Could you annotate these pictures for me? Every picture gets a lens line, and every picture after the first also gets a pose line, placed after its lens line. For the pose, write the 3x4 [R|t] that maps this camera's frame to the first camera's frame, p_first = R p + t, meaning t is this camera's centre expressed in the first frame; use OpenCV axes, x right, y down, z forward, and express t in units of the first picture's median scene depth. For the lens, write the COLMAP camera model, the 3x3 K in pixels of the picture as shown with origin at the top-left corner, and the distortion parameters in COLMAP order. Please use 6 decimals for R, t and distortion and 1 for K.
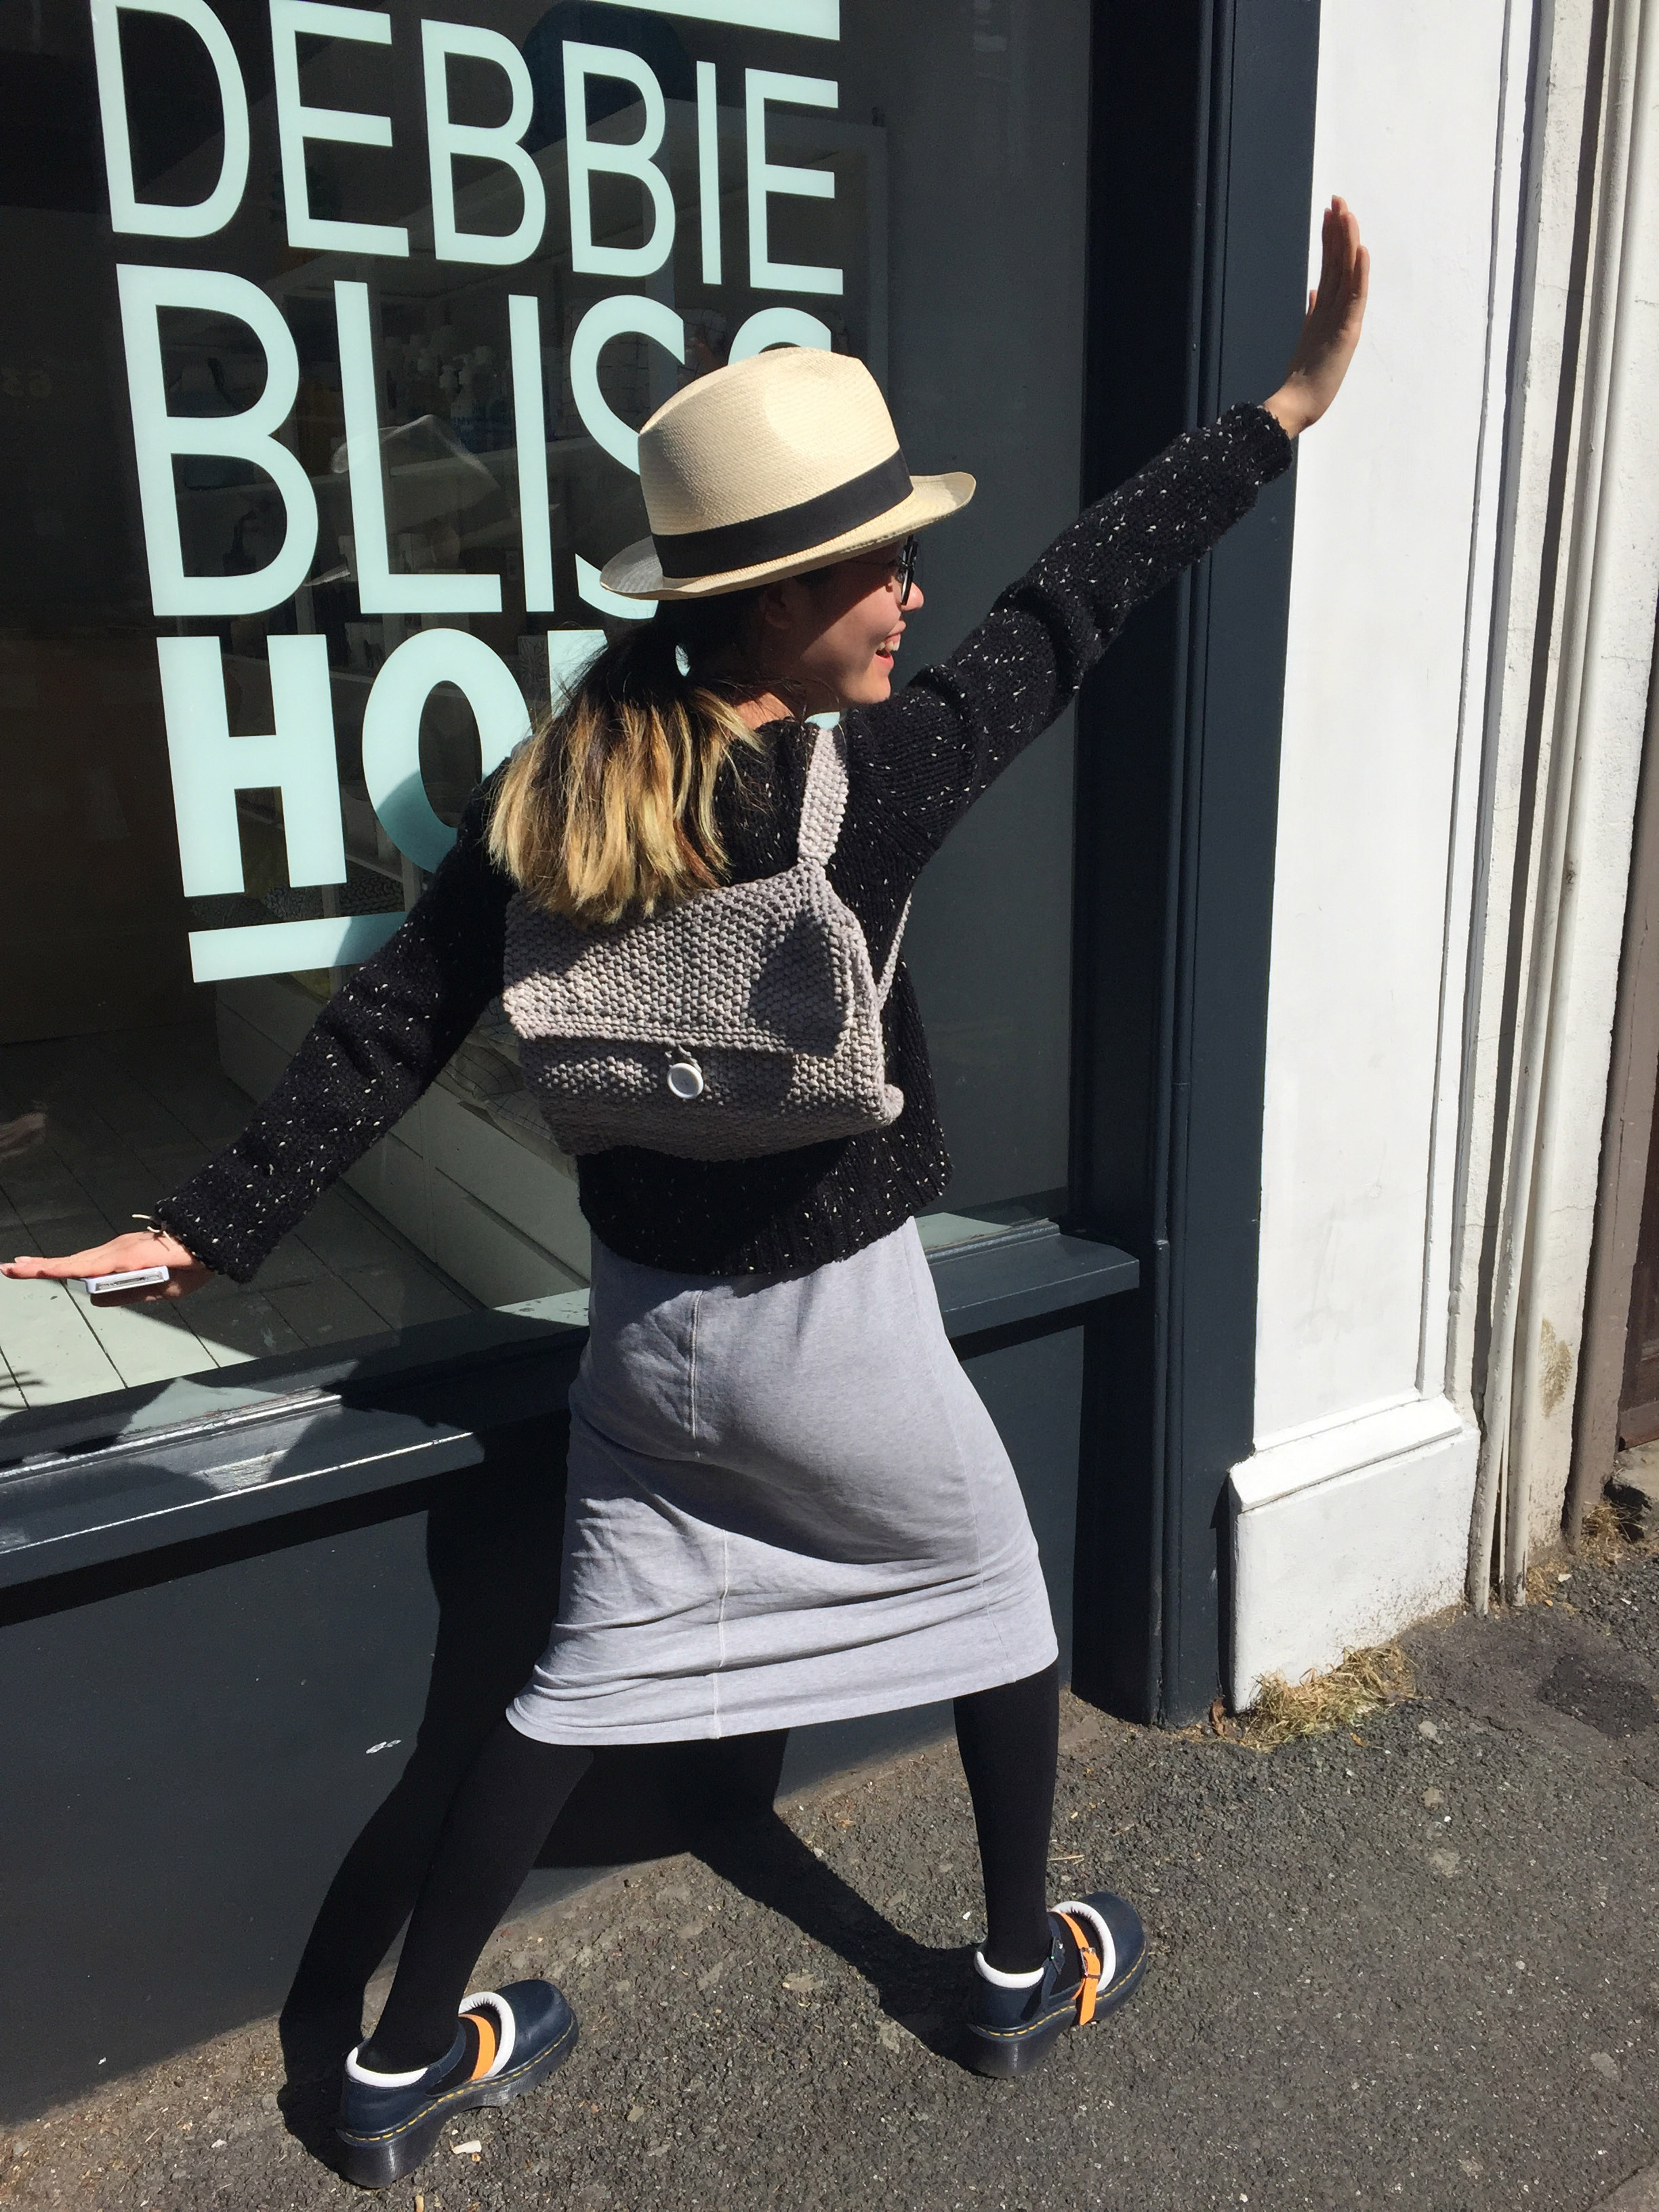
lens RADIAL K [[1876.8, 0, 827.8], [0, 1876.8, 1121.5], [0, 0, 1]] dist [0.094841, -0.136553]
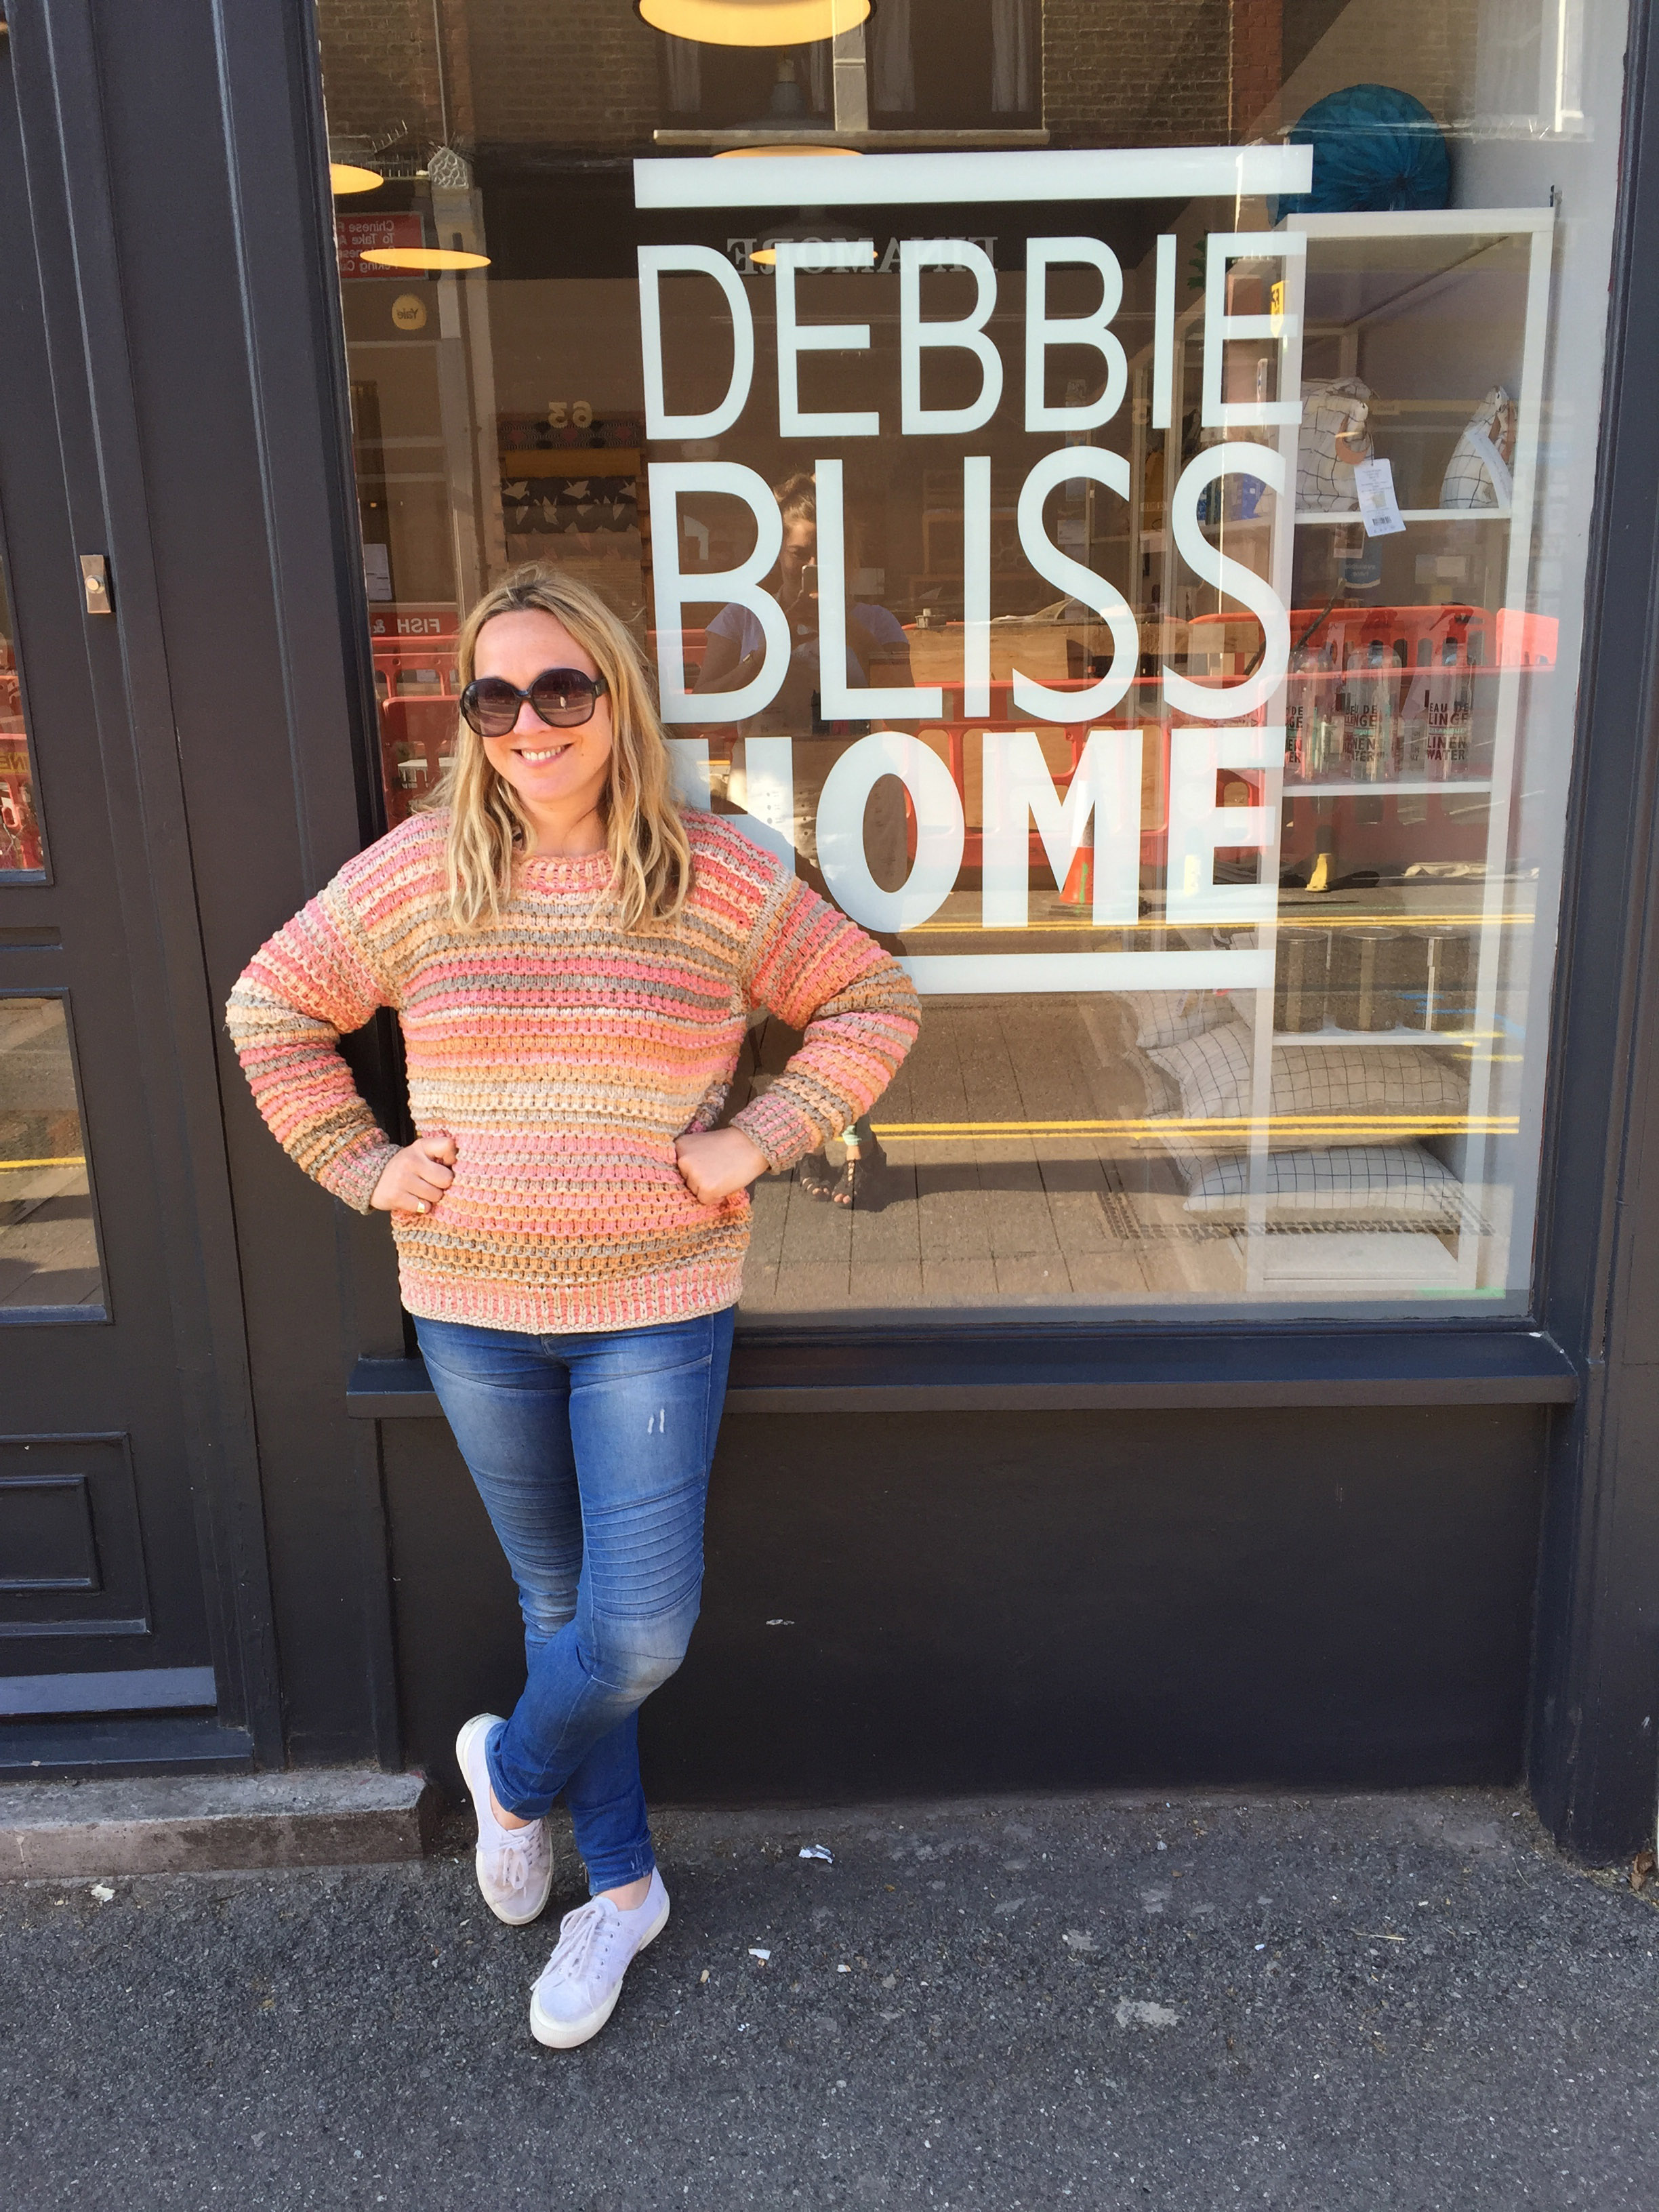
lens RADIAL K [[1876.8, 0, 827.8], [0, 1876.8, 1121.5], [0, 0, 1]] dist [0.094841, -0.136553]
pose [[0.842817, 0.143641, -0.518679, 0.349152], [-0.137630, 0.989205, 0.050307, -0.054868], [0.520306, 0.028986, 0.853488, -0.039934]]
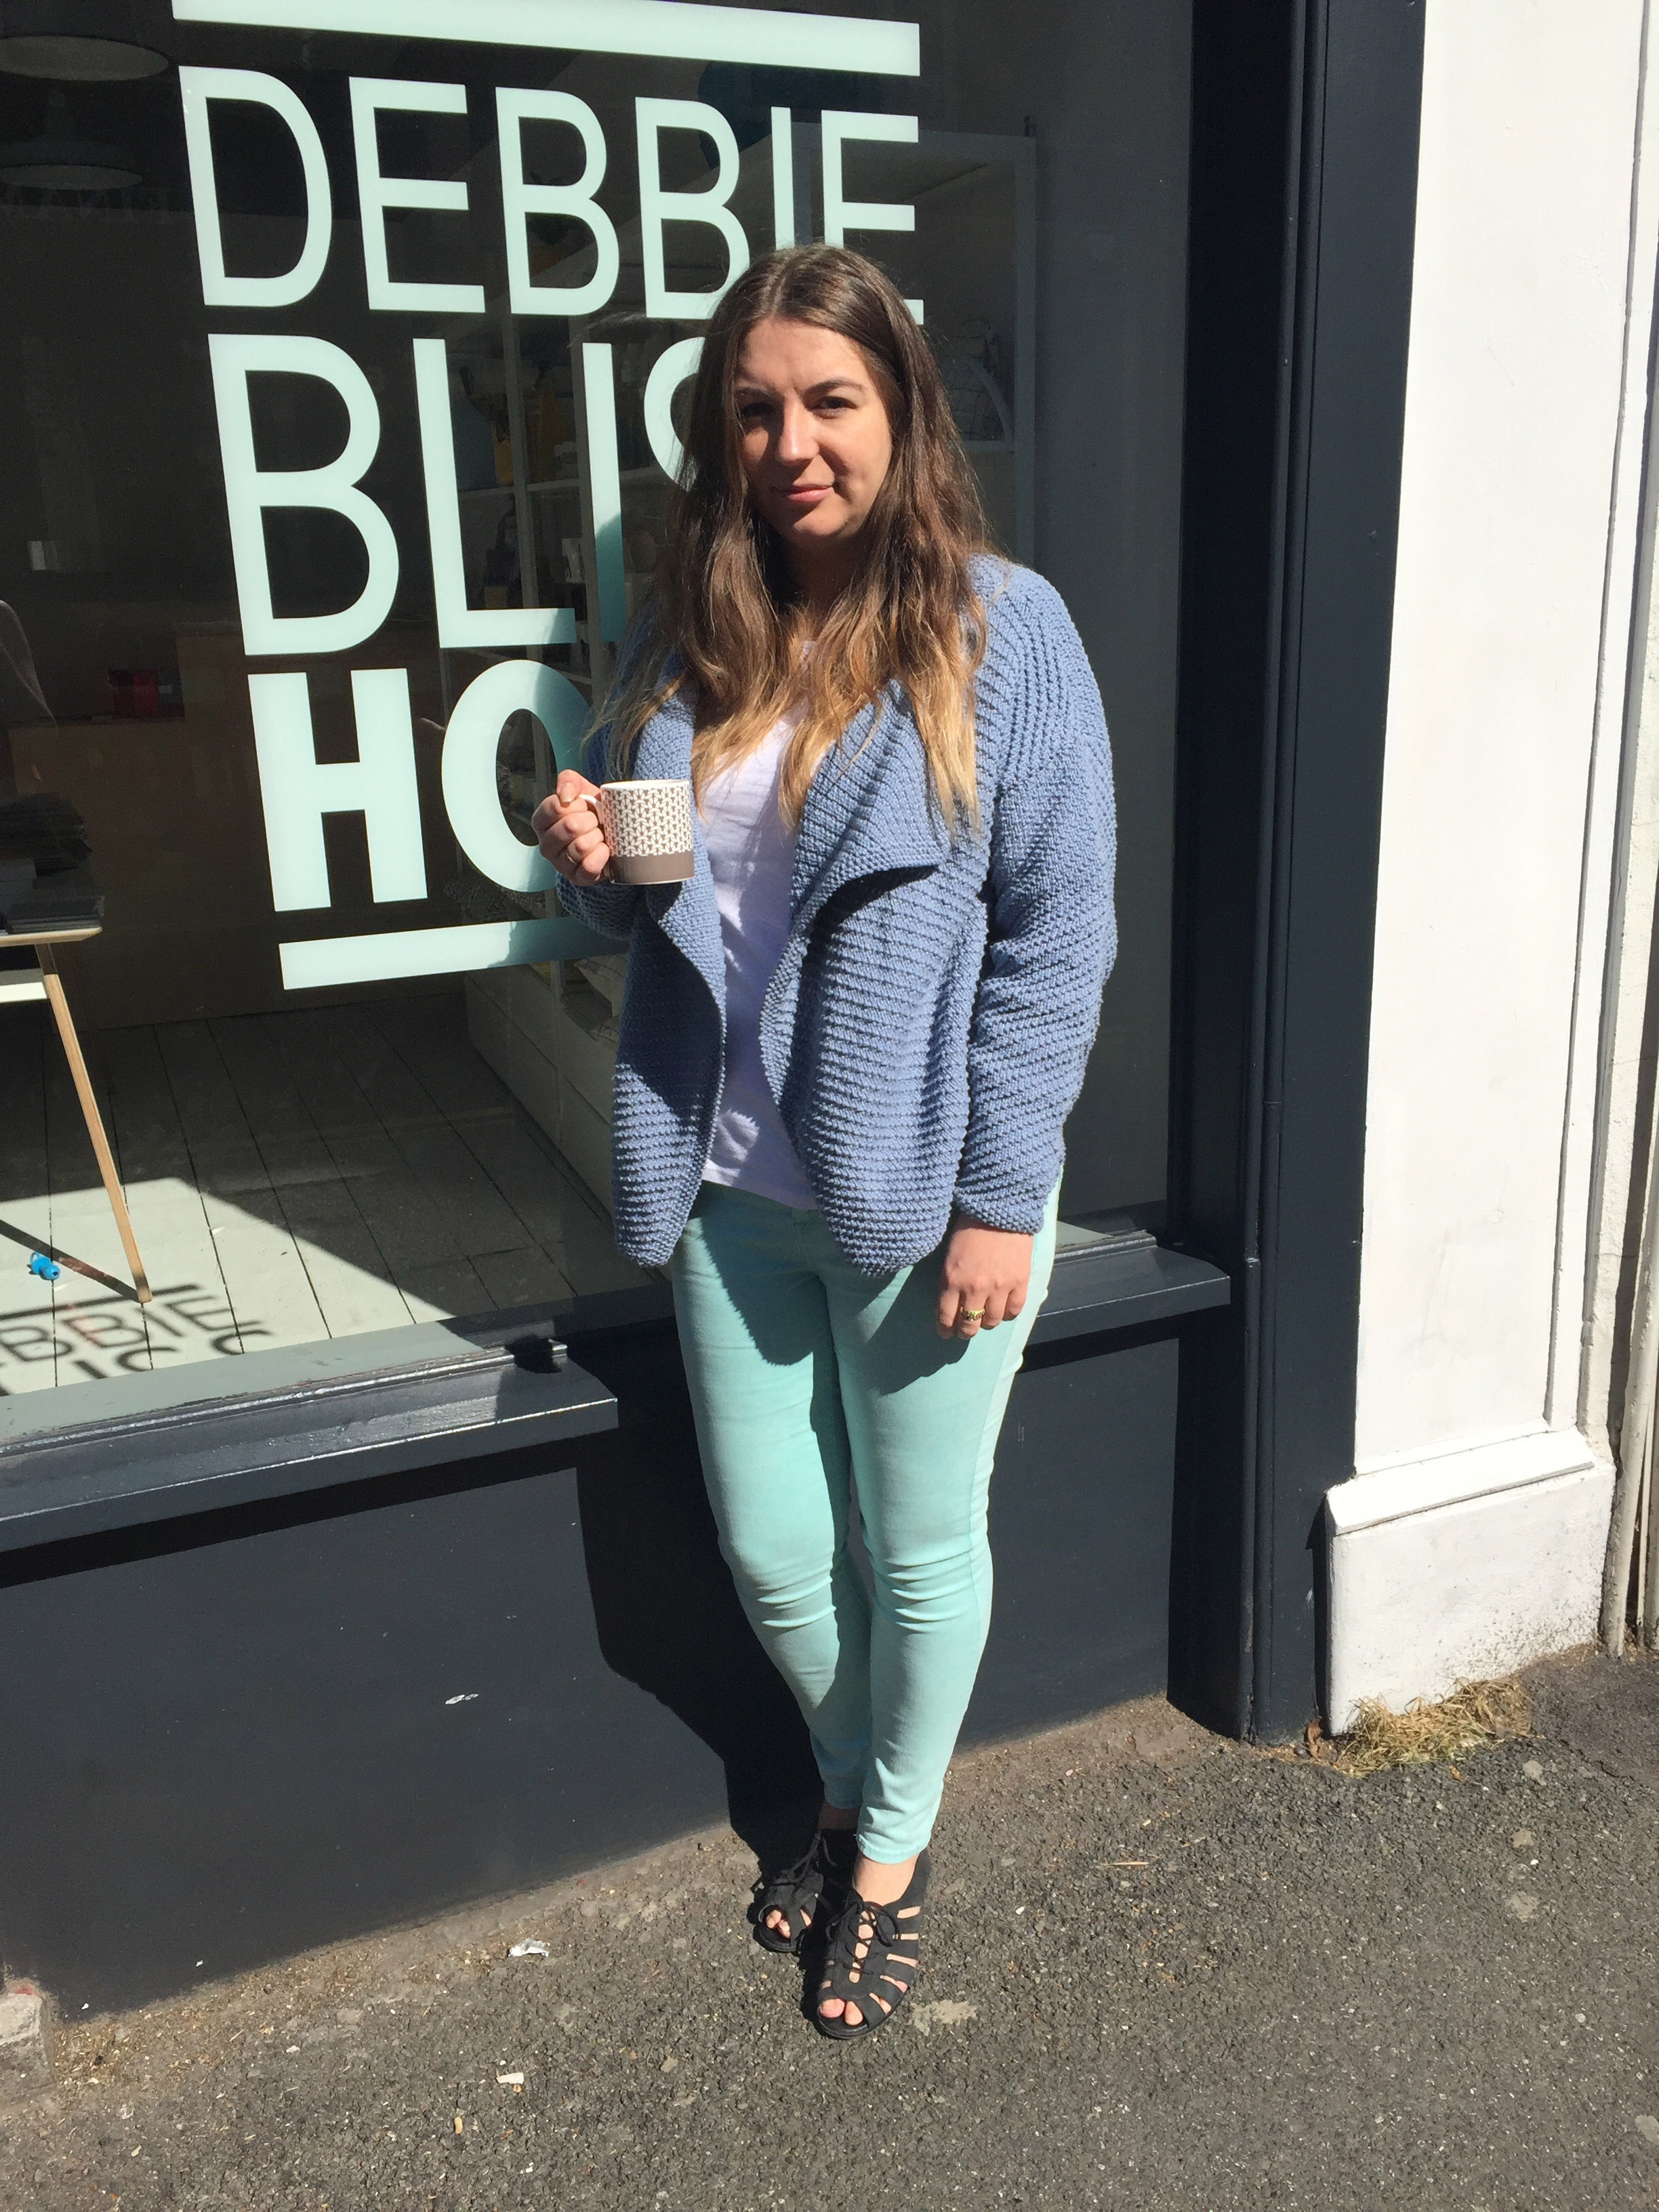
lens RADIAL K [[1876.8, 0, 827.8], [0, 1876.8, 1121.5], [0, 0, 1]] dist [0.094841, -0.136553]
pose [[0.986378, 0.033725, -0.160999, 0.119836], [-0.031039, 0.999334, 0.019174, -0.022108], [0.161538, -0.013915, 0.986768, -0.018776]]
